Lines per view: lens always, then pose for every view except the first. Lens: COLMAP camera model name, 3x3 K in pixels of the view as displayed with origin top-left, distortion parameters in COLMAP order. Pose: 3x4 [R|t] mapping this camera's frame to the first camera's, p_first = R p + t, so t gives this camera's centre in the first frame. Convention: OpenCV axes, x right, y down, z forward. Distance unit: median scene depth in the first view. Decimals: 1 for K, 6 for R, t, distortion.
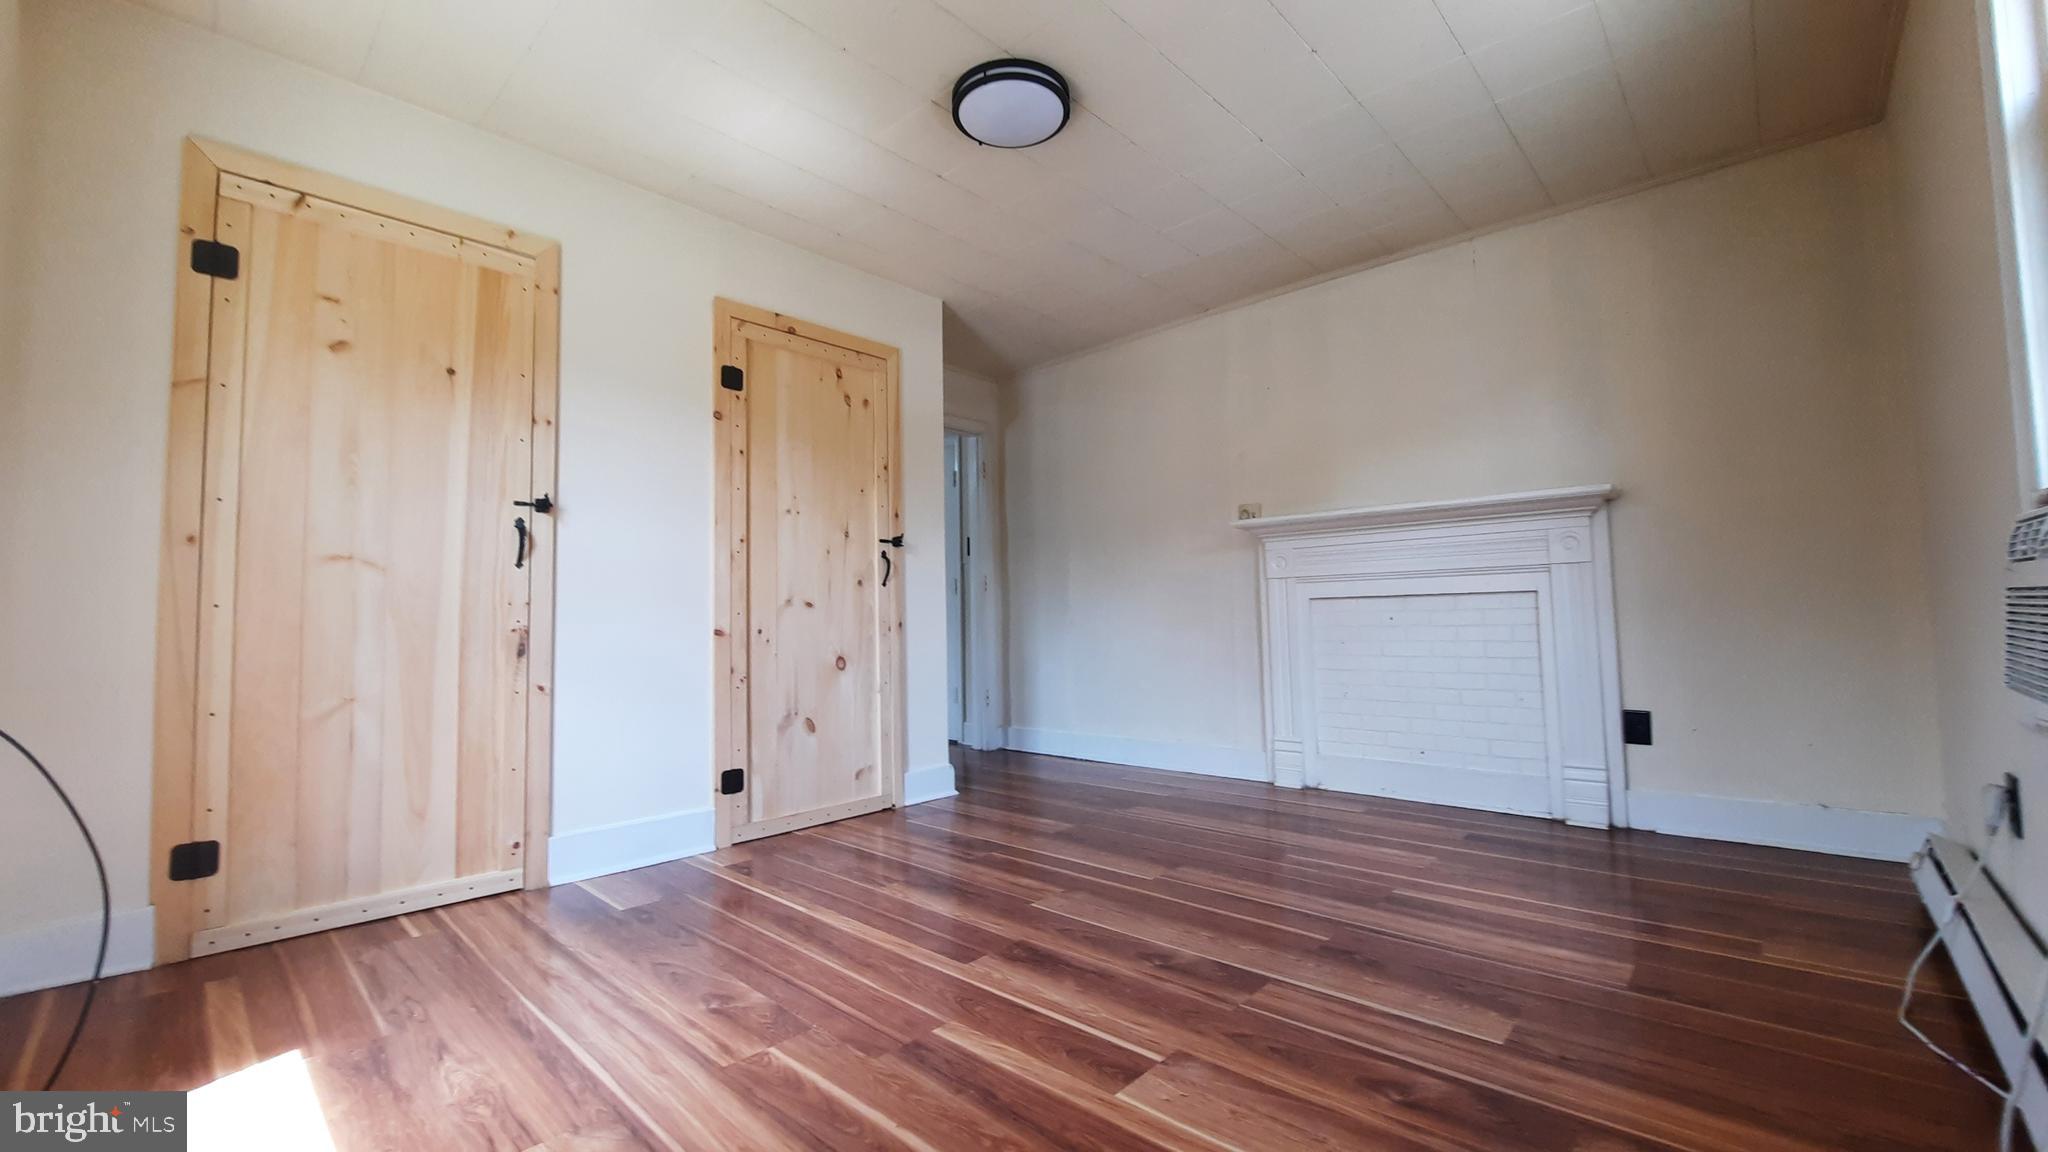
lens RADIAL K [[825.4, 0, 1014.3], [0, 825.4, 570.7], [0, 0, 1]] dist [-0.018315, -0.000335]
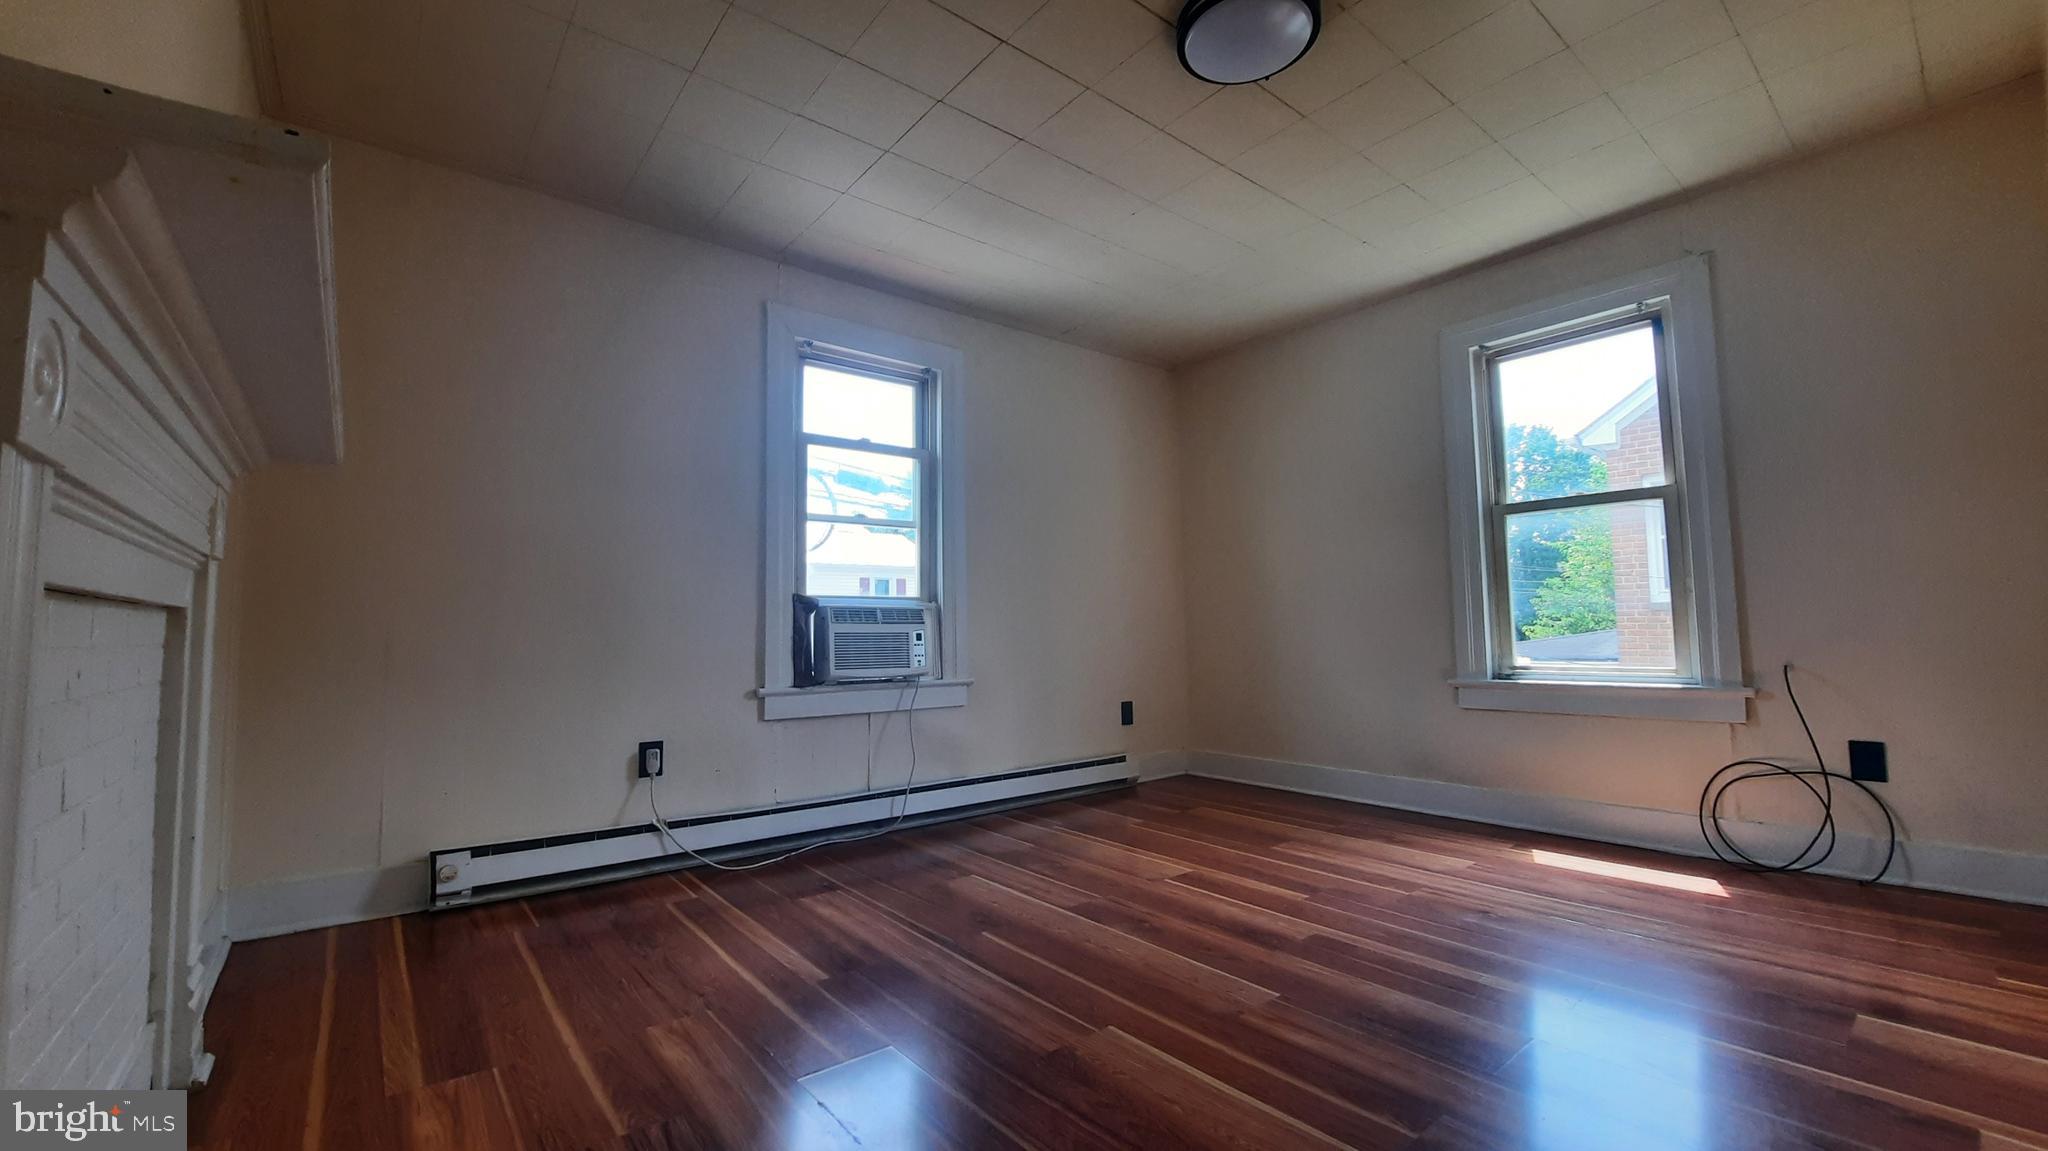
lens RADIAL K [[825.4, 0, 1028.7], [0, 825.4, 570.3], [0, 0, 1]] dist [-0.018315, -0.000335]
pose [[-0.991869, 0.041059, 0.120461, 0.194337], [0.024748, 0.990686, -0.133897, 0.134792], [-0.124837, -0.129827, -0.983647, 2.439101]]
